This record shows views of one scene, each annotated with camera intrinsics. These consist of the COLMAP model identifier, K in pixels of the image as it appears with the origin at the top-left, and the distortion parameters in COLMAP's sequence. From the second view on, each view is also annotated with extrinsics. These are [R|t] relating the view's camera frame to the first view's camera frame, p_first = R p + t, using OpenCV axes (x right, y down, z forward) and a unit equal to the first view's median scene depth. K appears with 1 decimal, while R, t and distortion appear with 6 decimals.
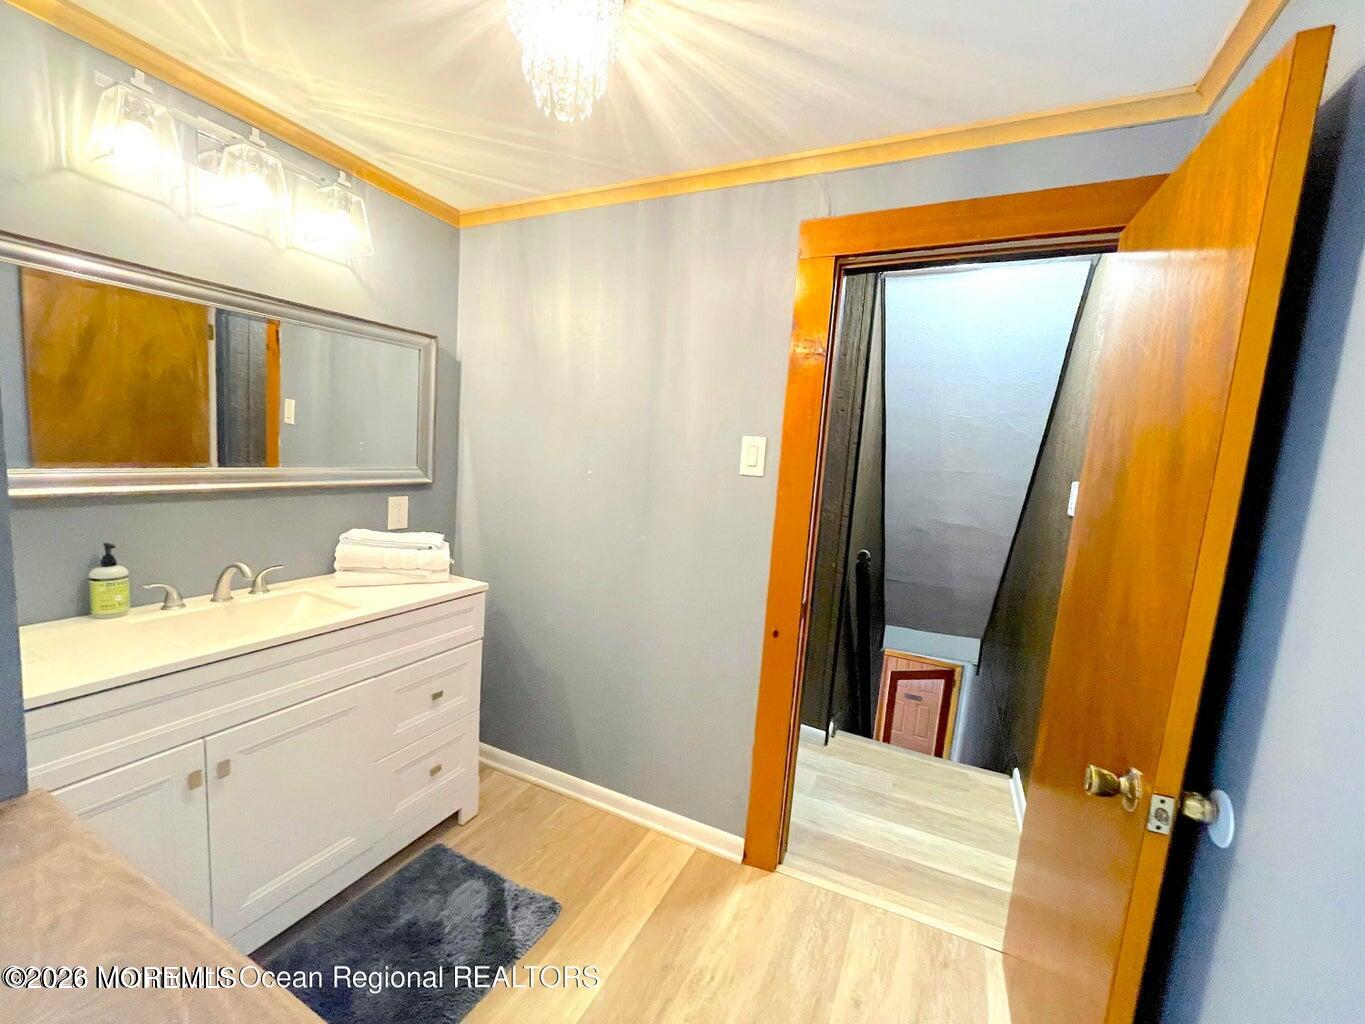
lens RADIAL K [[551.3, 0, 683.1], [0, 551.3, 515.8], [0, 0, 1]] dist [-0.002958, -0.000503]
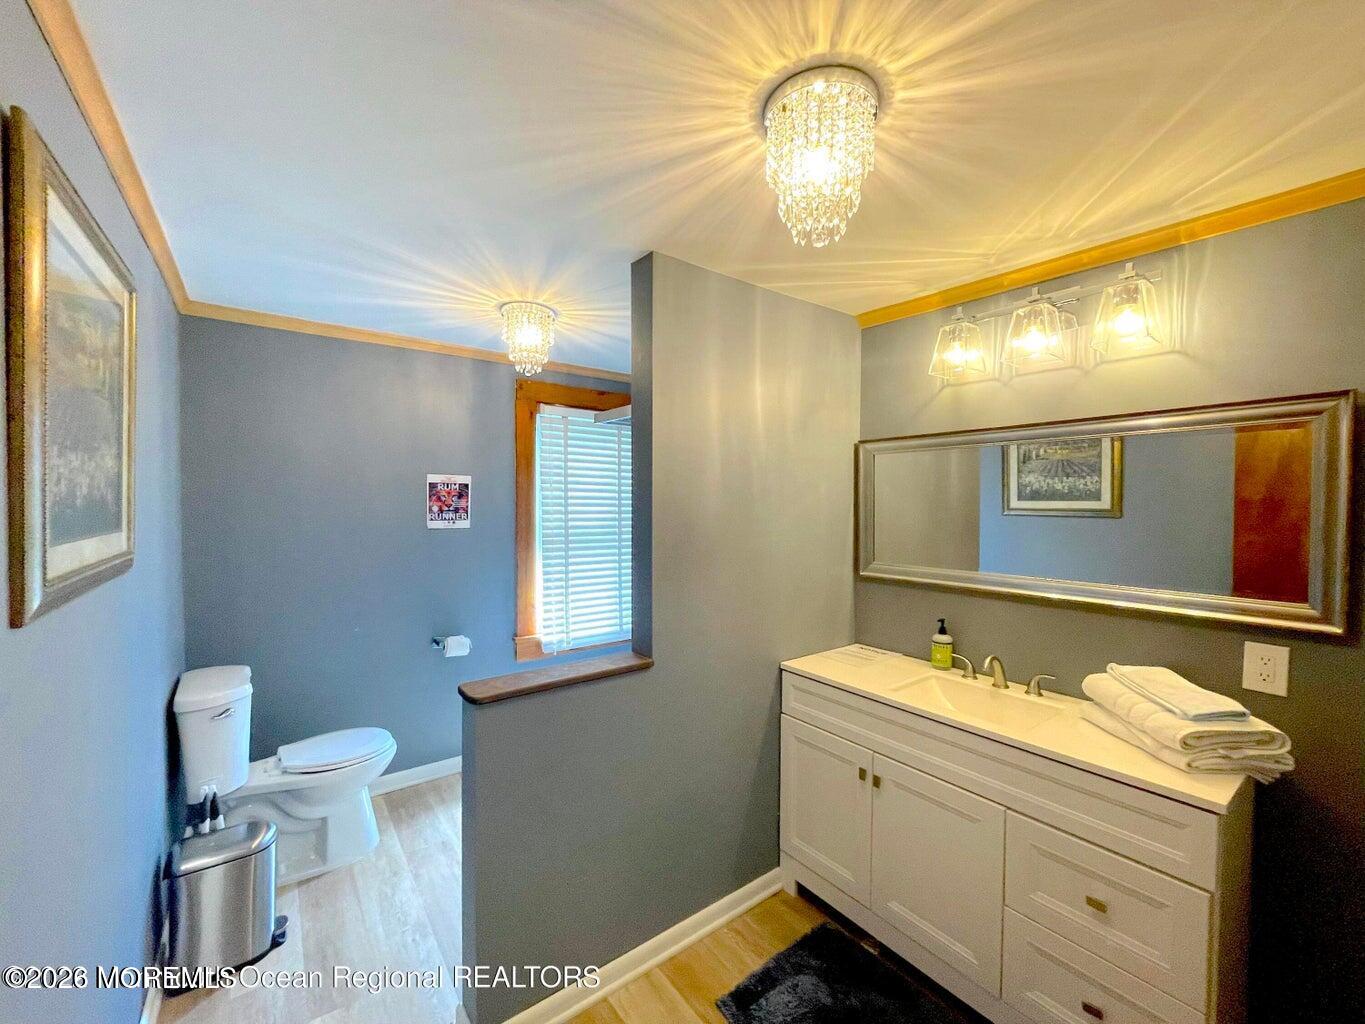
lens RADIAL K [[551.3, 0, 683.1], [0, 551.3, 515.8], [0, 0, 1]] dist [-0.002958, -0.000503]
pose [[-0.450302, -0.062202, -0.890707, 0.477303], [-0.156823, 0.987573, 0.010316, -0.100991], [0.878996, 0.144329, -0.454461, 0.788736]]
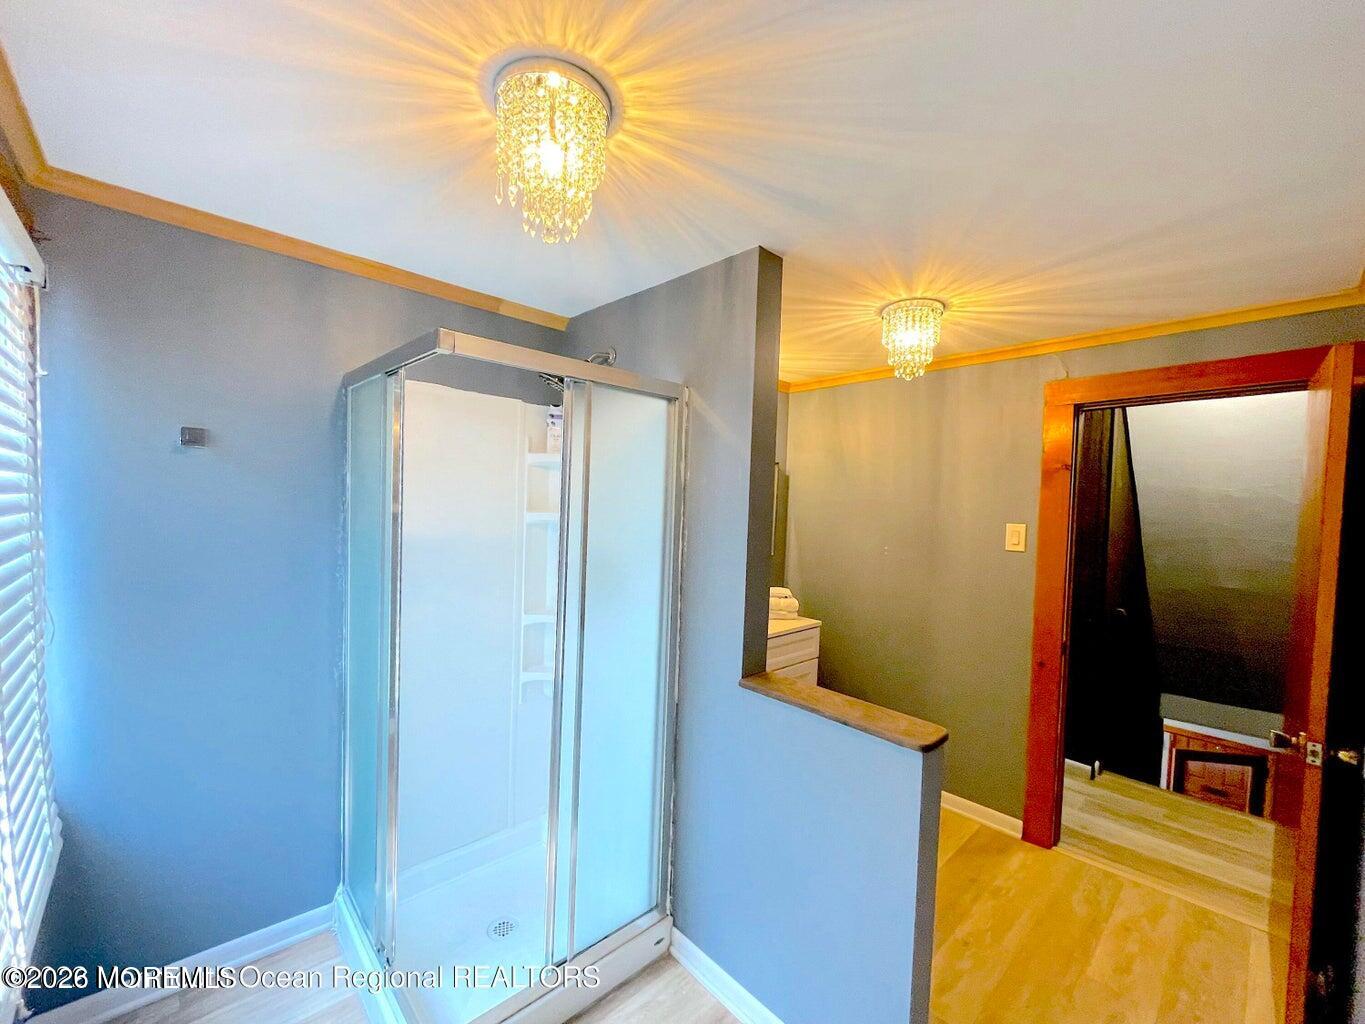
lens RADIAL K [[558.0, 0, 684.3], [0, 558.0, 514.0], [0, 0, 1]] dist [-0.000169, -0.000059]
pose [[0.934381, -0.029974, -0.355014, -0.164012], [-0.010101, 0.993825, -0.110497, 0.000720], [0.356133, 0.106832, 0.928308, -0.674576]]
